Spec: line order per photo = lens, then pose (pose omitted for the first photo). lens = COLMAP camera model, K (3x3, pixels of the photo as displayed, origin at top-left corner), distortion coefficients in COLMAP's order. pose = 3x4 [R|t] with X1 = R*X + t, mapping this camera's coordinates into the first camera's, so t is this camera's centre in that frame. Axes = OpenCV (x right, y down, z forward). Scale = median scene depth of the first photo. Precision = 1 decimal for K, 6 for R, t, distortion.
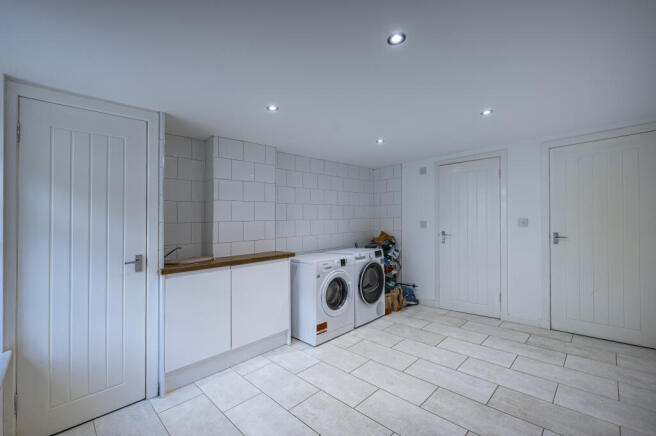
lens RADIAL K [[280.4, 0, 327.6], [0, 280.4, 227.5], [0, 0, 1]] dist [-0.000018, -0.000039]
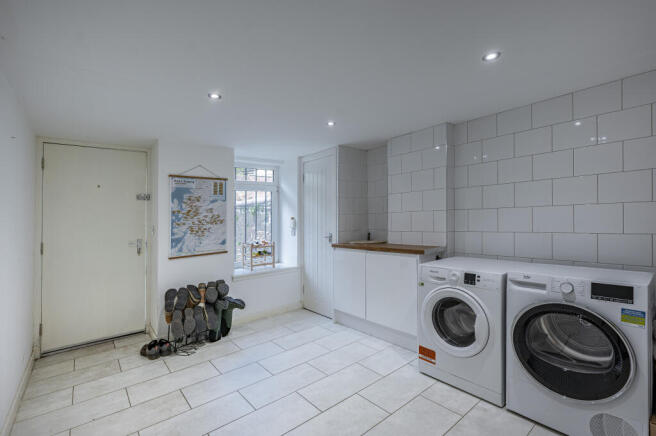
lens RADIAL K [[291.8, 0, 327.6], [0, 291.8, 208.9], [0, 0, 1]] dist [-0.000490, -0.000003]
pose [[-0.087728, -0.005862, -0.996127, 0.794919], [0.005723, 0.999963, -0.006389, -0.029744], [0.996128, -0.006261, -0.087691, 0.811708]]
